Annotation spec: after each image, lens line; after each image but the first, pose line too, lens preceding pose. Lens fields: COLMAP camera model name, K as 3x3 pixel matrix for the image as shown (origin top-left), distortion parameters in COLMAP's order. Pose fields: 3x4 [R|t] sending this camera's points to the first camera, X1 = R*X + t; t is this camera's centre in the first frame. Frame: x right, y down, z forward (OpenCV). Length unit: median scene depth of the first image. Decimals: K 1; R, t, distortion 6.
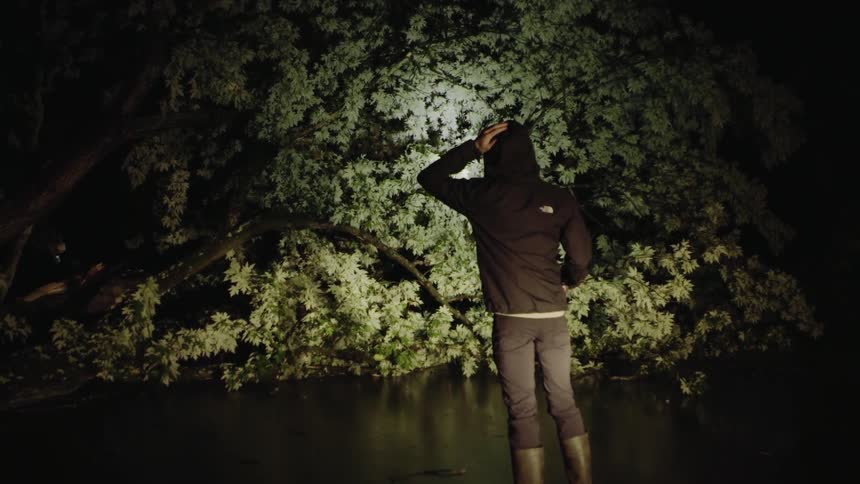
lens RADIAL K [[932.9, 0, 430.0], [0, 932.9, 242.0], [0, 0, 1]] dist [-0.092572, 0.025776]
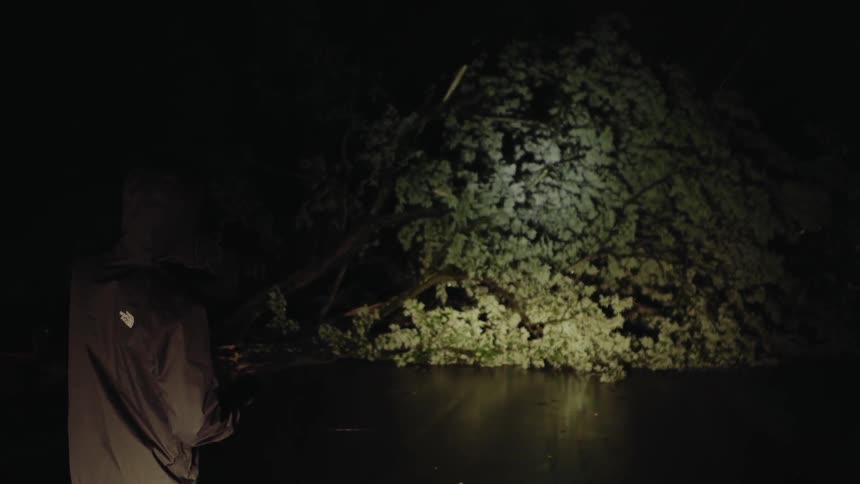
lens RADIAL K [[932.9, 0, 430.0], [0, 932.9, 242.0], [0, 0, 1]] dist [-0.092572, 0.025776]
pose [[0.876380, 0.004746, -0.481597, 0.663976], [-0.023539, 0.999179, -0.032988, -0.027186], [0.481045, 0.040246, 0.875772, -0.564304]]
